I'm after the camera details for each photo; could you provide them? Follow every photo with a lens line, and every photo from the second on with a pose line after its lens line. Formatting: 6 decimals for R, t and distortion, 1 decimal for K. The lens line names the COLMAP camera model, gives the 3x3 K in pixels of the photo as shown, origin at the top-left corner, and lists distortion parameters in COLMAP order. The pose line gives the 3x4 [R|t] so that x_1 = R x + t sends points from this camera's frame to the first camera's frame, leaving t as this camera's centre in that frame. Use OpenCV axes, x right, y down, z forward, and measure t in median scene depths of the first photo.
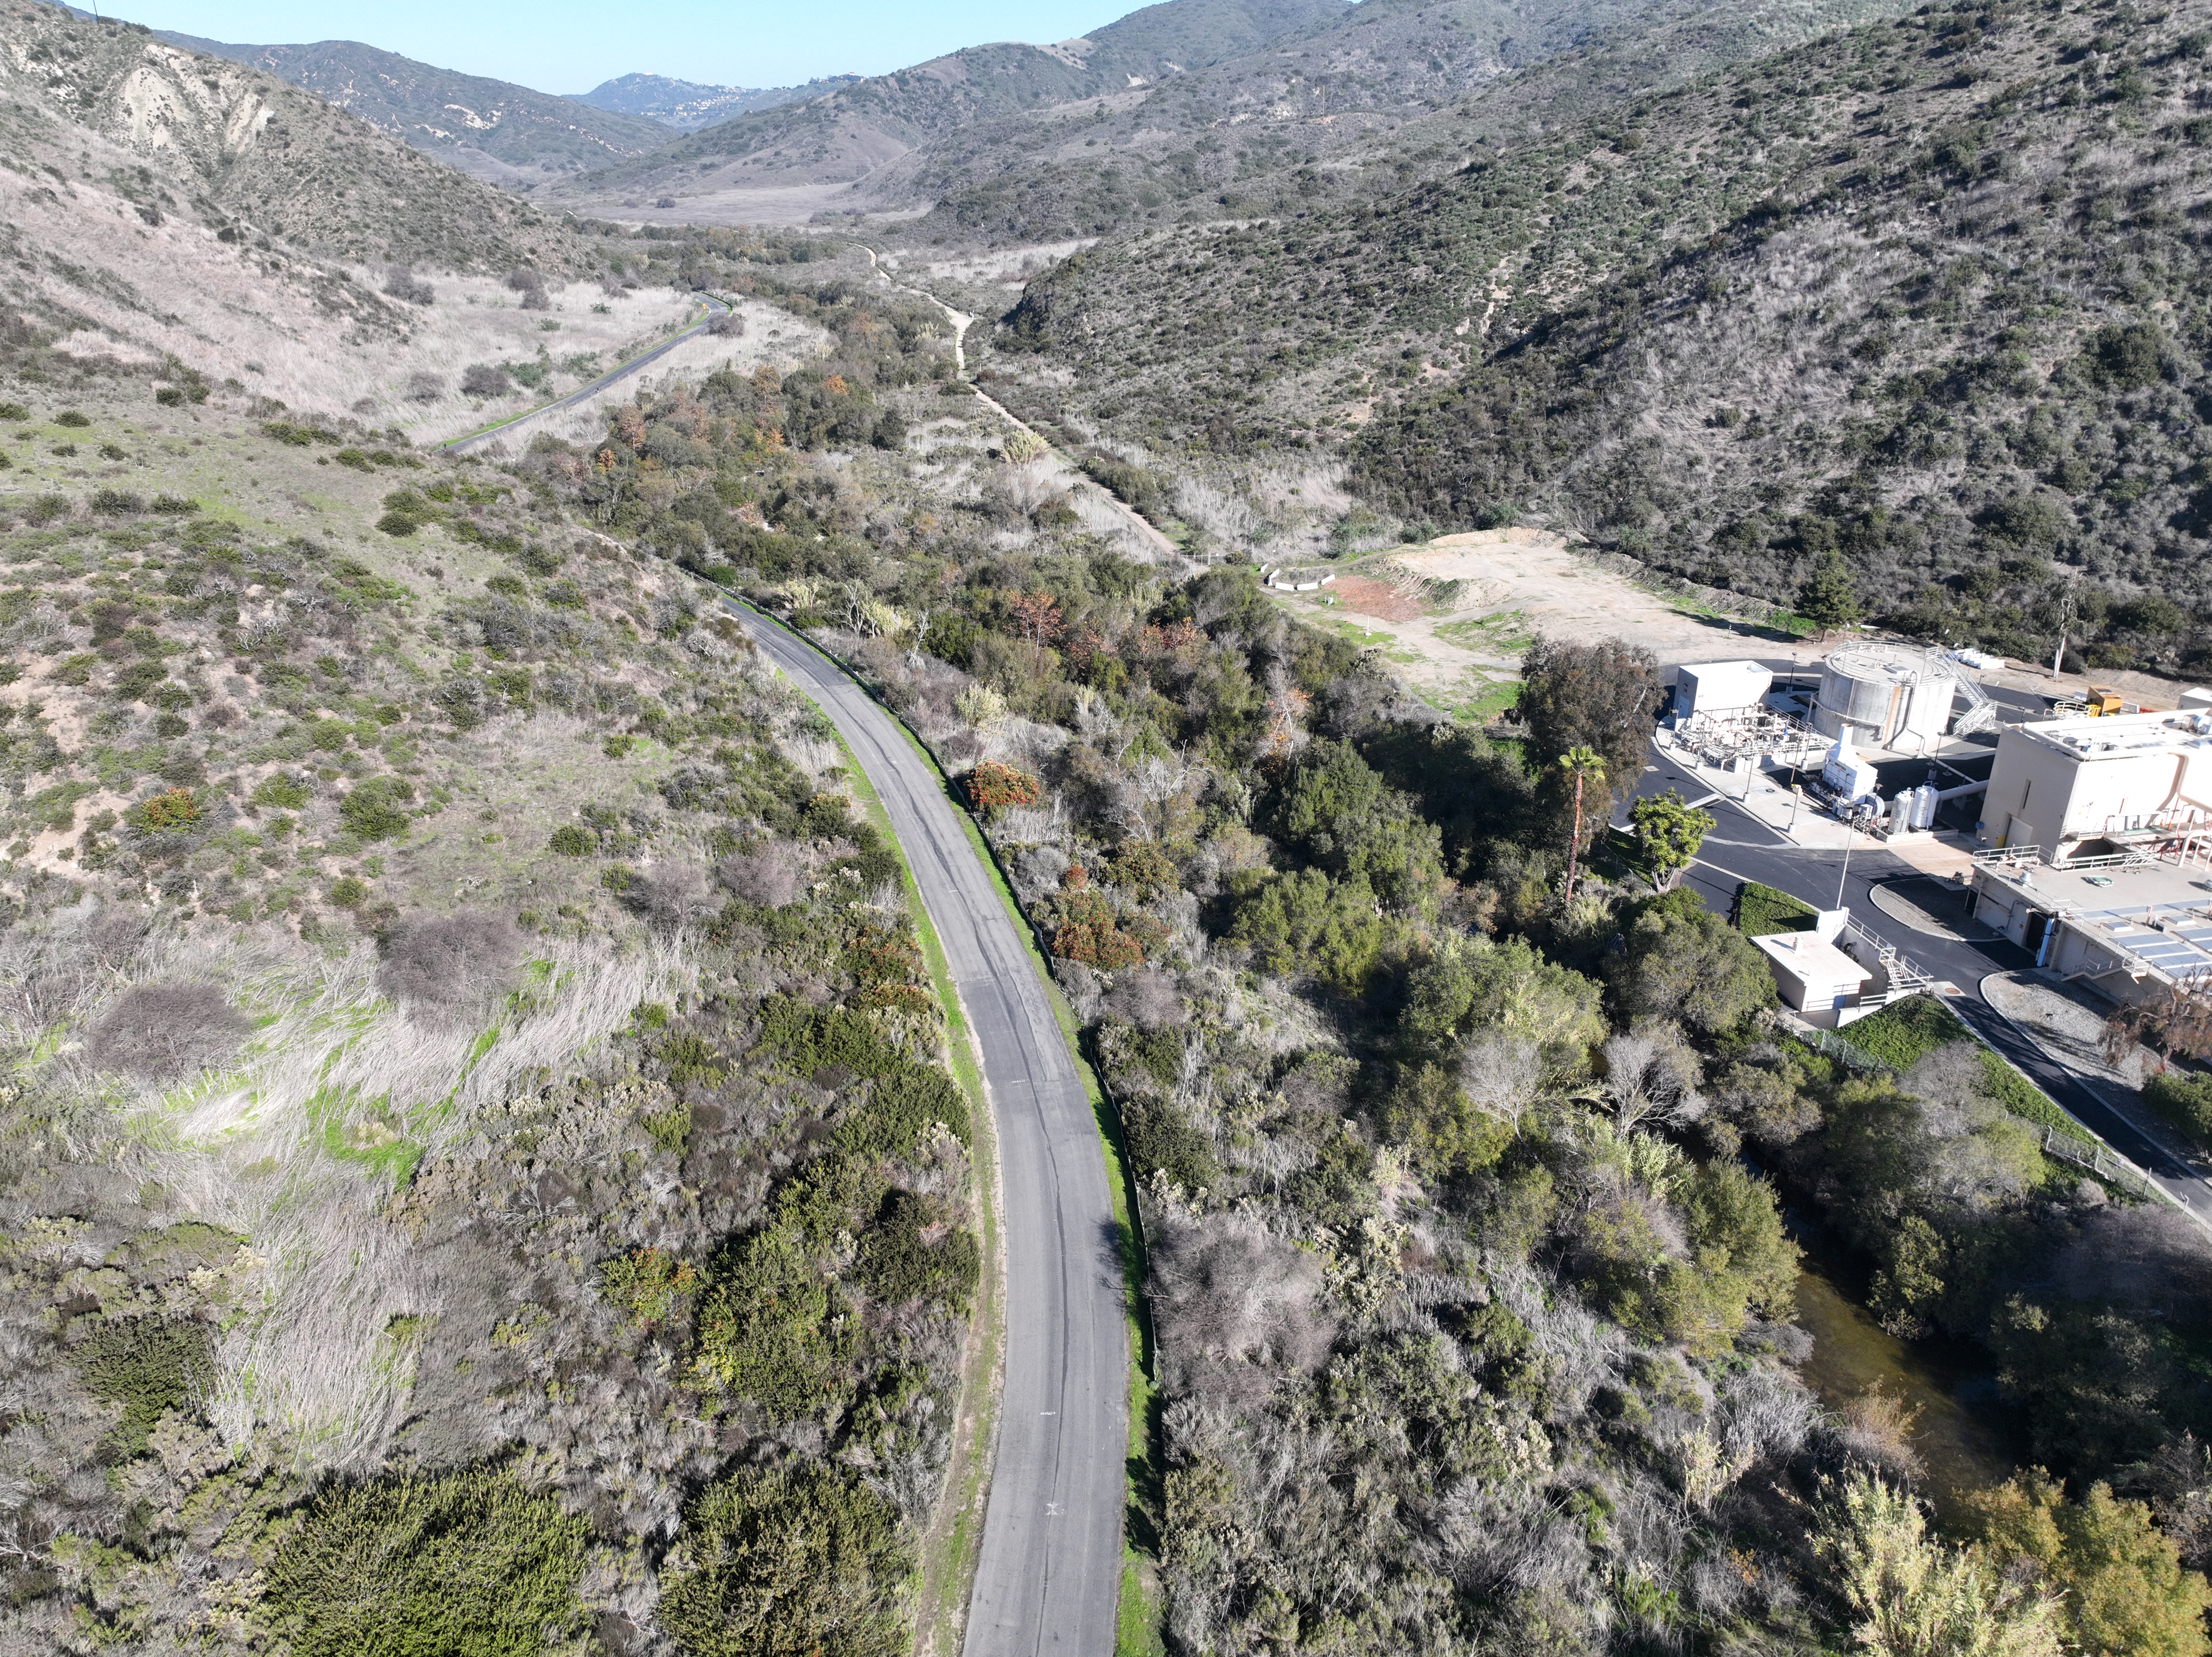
lens RADIAL K [[1560.7, 0, 1099.3], [0, 1560.7, 825.1], [0, 0, 1]] dist [-0.005410, 0.024135]
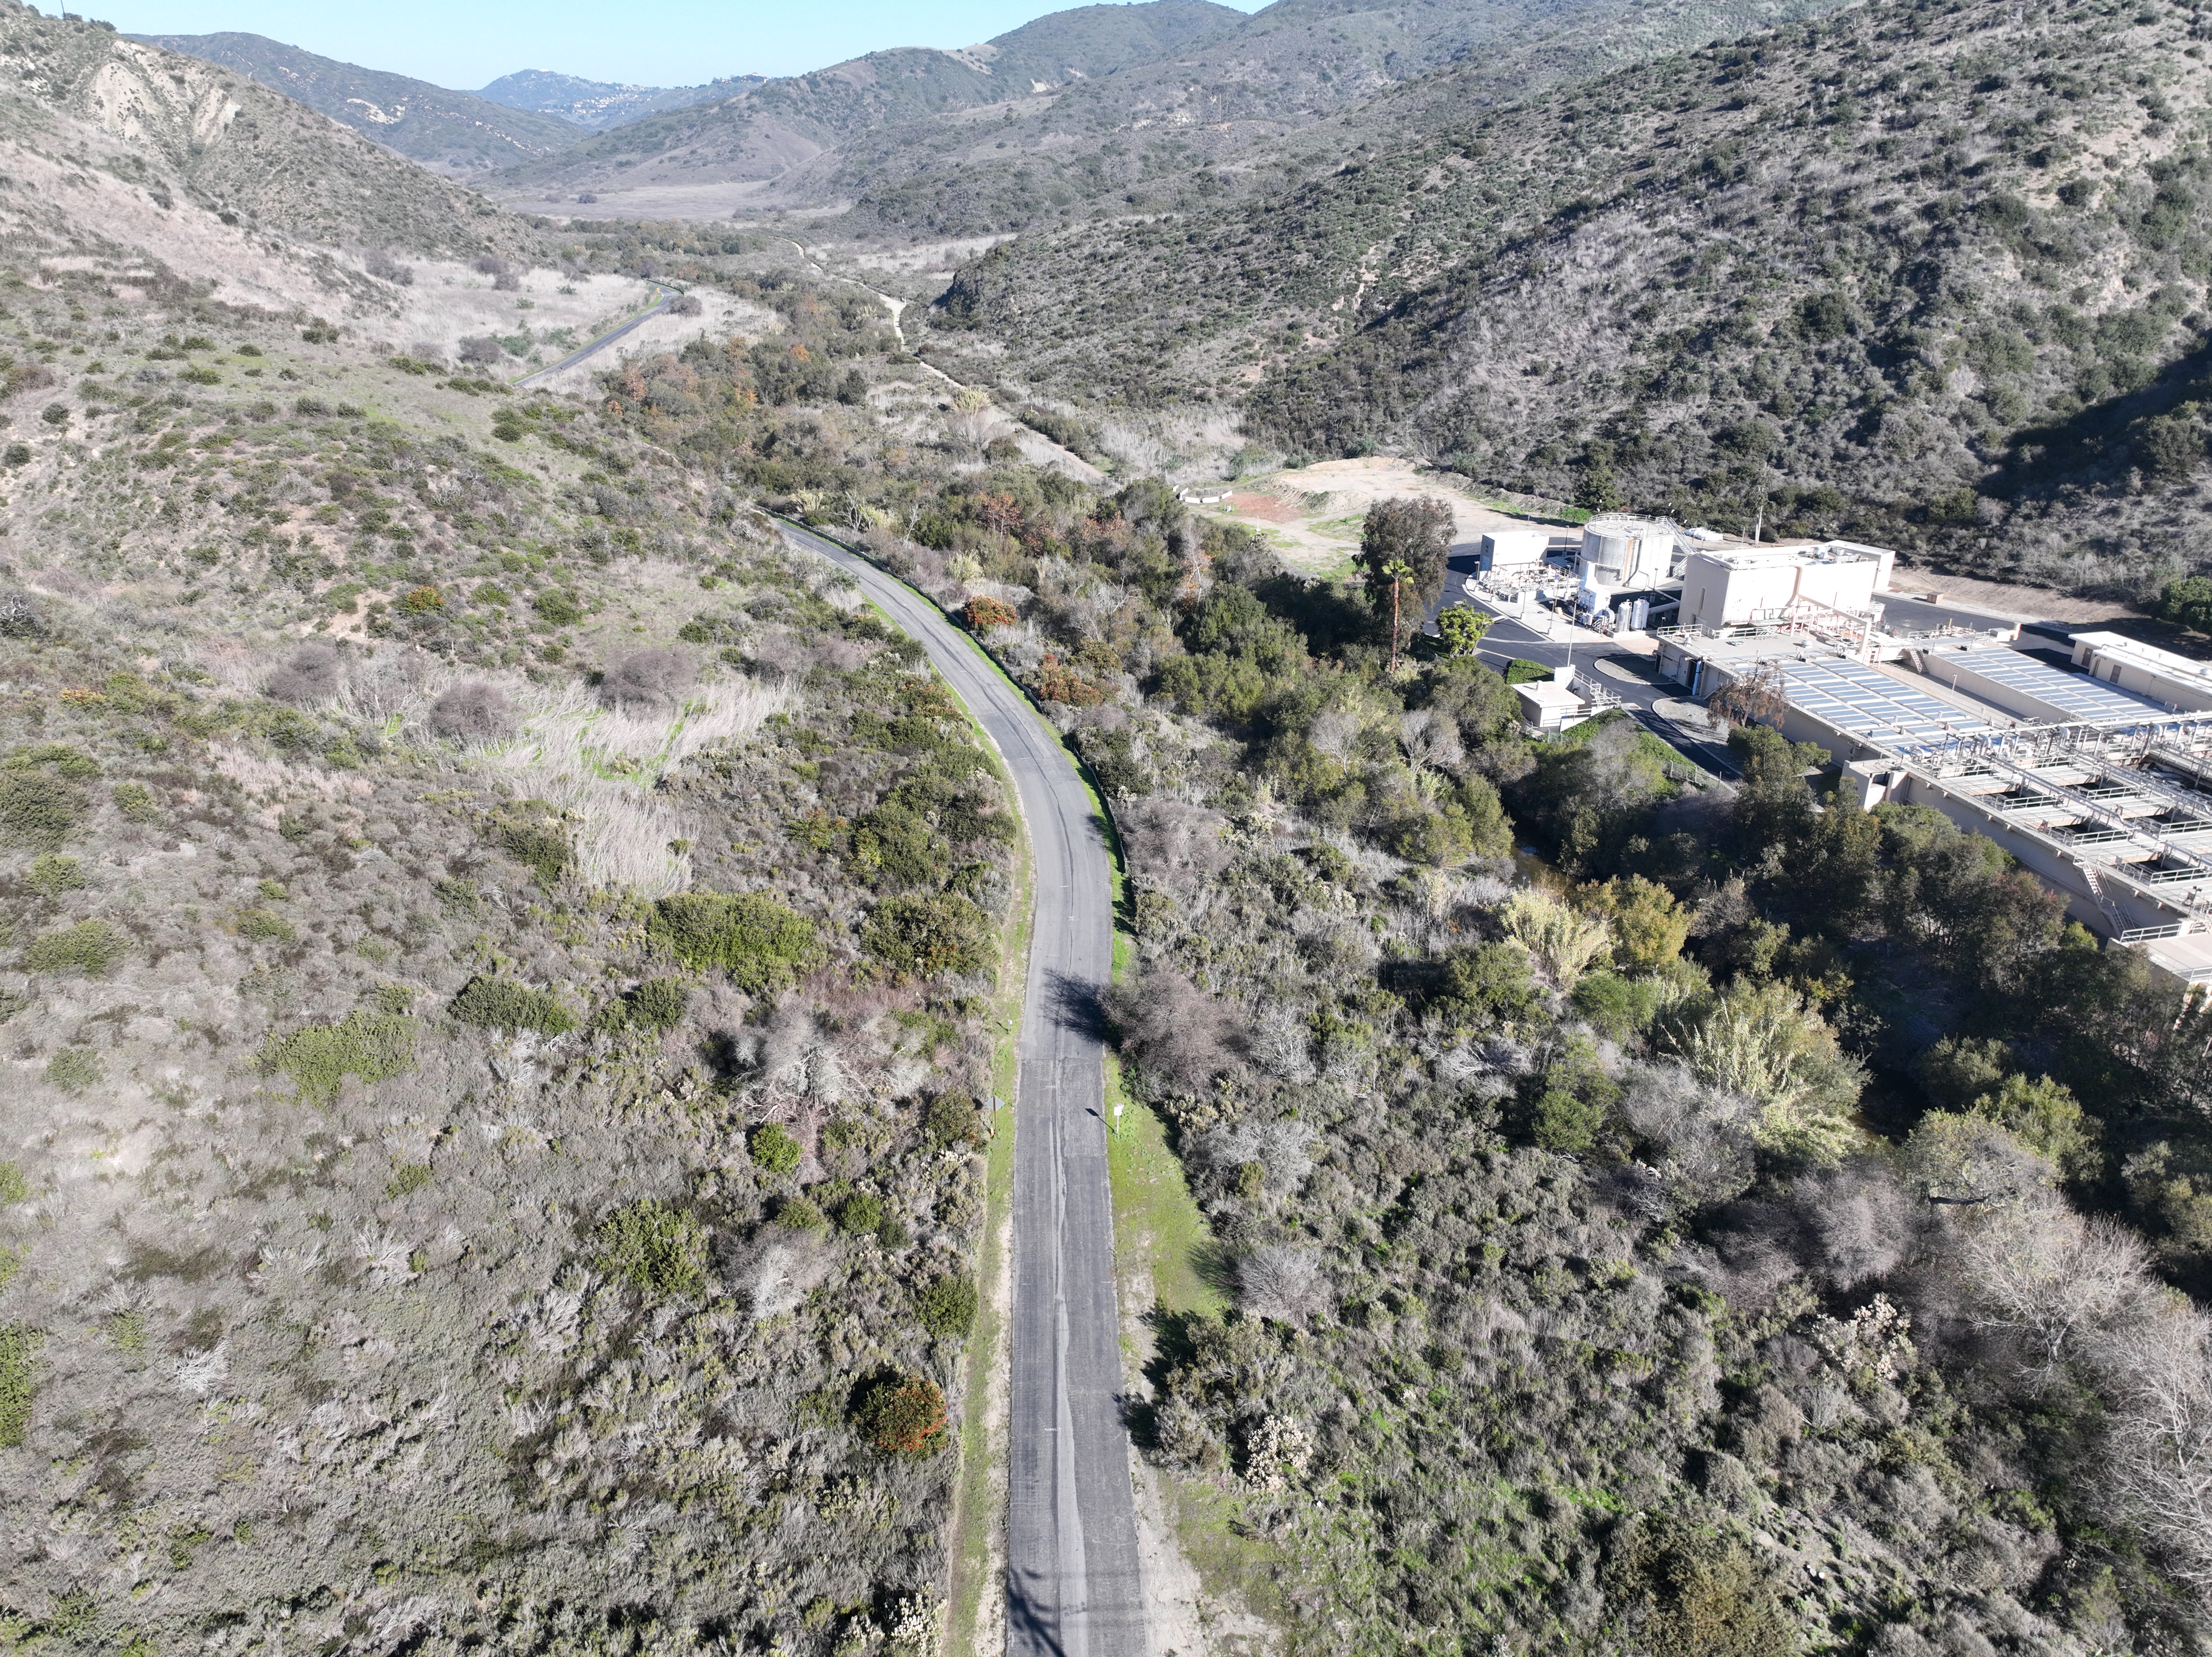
lens RADIAL K [[1560.7, 0, 1099.3], [0, 1560.7, 825.1], [0, 0, 1]] dist [-0.005410, 0.024135]
pose [[0.998188, -0.013189, 0.058703, -0.034244], [0.013306, 0.999910, -0.001595, 0.113784], [-0.058676, 0.002373, 0.998274, -0.255947]]
